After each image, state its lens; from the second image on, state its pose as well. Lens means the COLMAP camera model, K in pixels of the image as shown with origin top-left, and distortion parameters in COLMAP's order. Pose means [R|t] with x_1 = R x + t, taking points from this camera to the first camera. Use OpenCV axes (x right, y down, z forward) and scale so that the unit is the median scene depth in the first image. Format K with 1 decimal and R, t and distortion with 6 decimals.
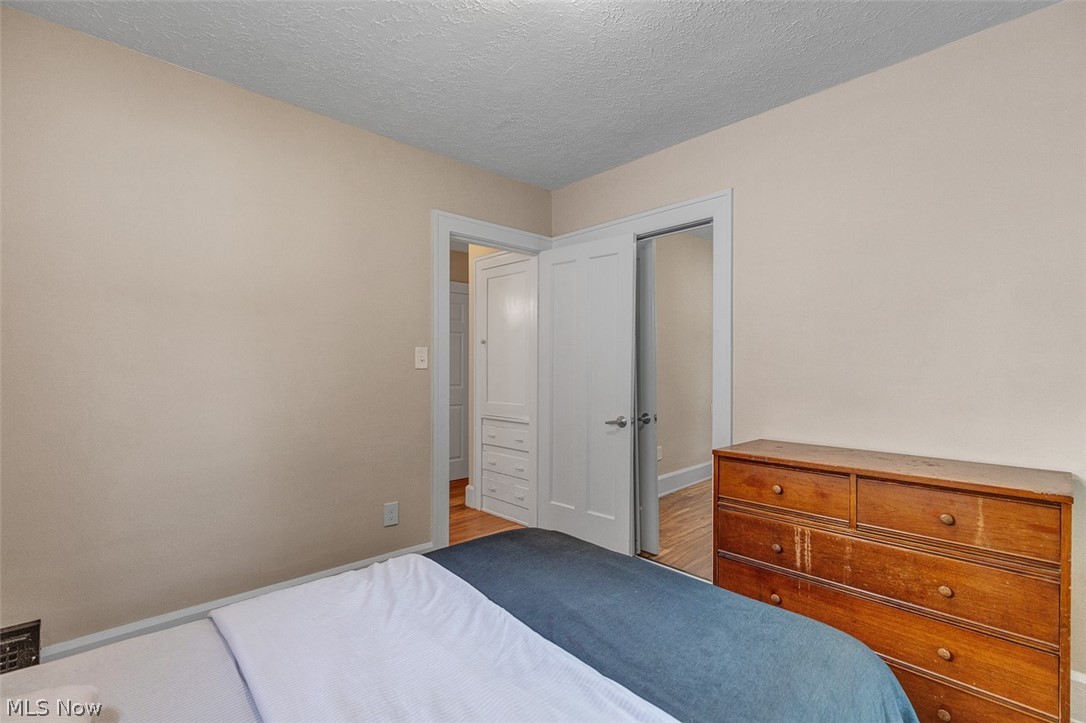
lens RADIAL K [[496.5, 0, 541.4], [0, 496.5, 371.6], [0, 0, 1]] dist [0.007827, -0.001295]
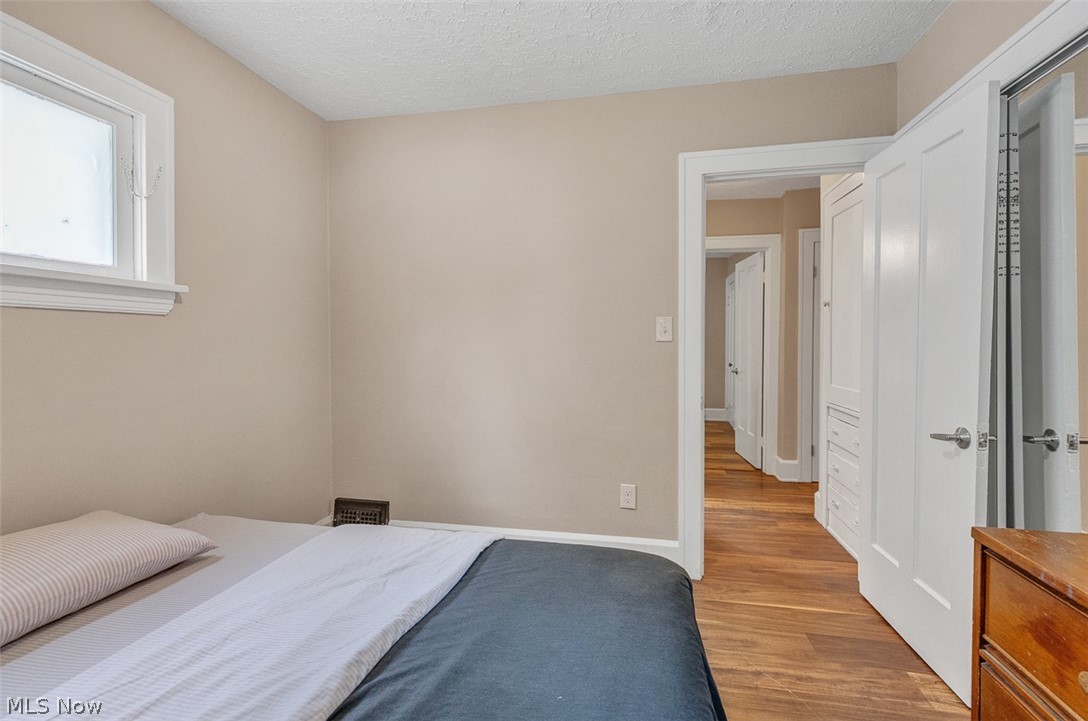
lens RADIAL K [[497.4, 0, 544.6], [0, 497.4, 348.7], [0, 0, 1]] dist [0.007827, -0.001295]
pose [[0.575785, 0.012715, -0.817502, 0.329500], [-0.001389, 0.999893, 0.014574, -0.004337], [0.817600, -0.007256, 0.575741, 0.295241]]
